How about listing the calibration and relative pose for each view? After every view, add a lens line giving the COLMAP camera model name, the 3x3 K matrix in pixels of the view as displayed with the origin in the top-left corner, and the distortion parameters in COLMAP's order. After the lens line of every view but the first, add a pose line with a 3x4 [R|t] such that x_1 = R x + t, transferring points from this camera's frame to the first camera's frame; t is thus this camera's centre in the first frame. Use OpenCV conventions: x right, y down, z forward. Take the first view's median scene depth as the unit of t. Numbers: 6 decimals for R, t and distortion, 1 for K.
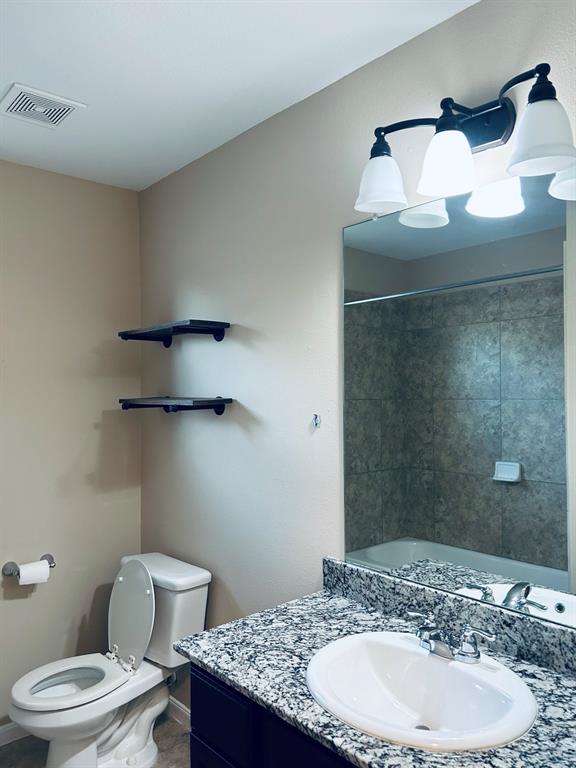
lens RADIAL K [[576.4, 0, 285.0], [0, 576.4, 389.6], [0, 0, 1]] dist [0.036804, -0.056684]
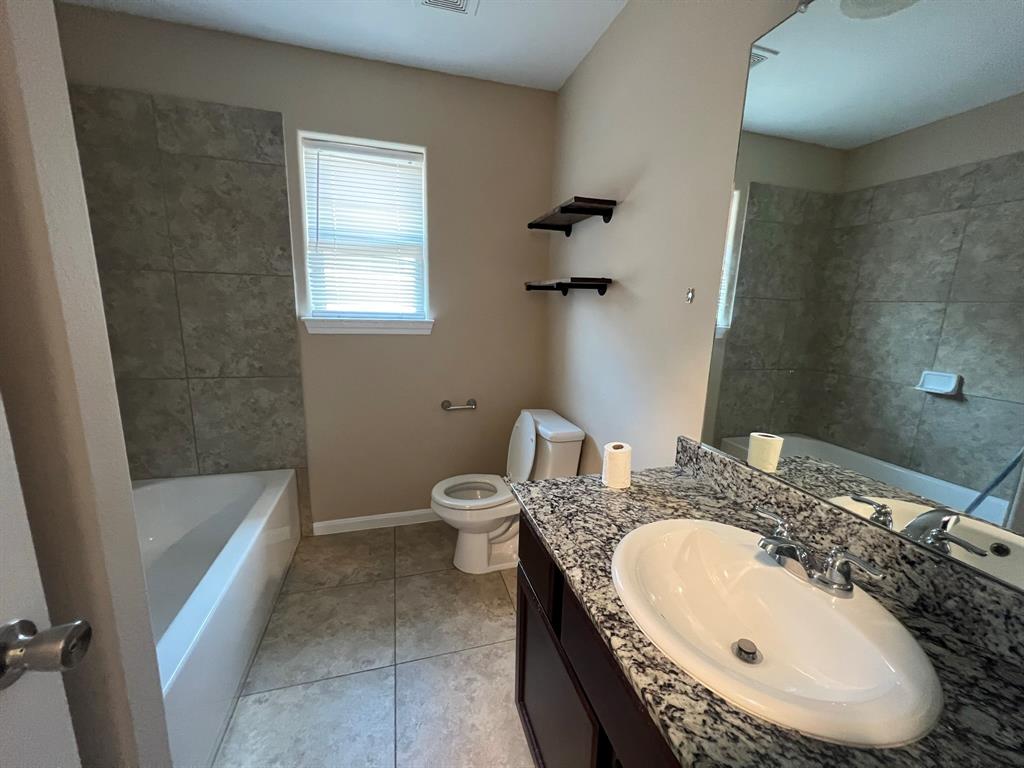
lens RADIAL K [[410.7, 0, 506.6], [0, 410.7, 385.5], [0, 0, 1]] dist [-0.003370, 0.000327]
pose [[0.900158, 0.118410, -0.419160, 0.098810], [-0.032859, 0.978057, 0.205728, 0.082788], [0.434323, -0.171415, 0.884297, 0.304794]]
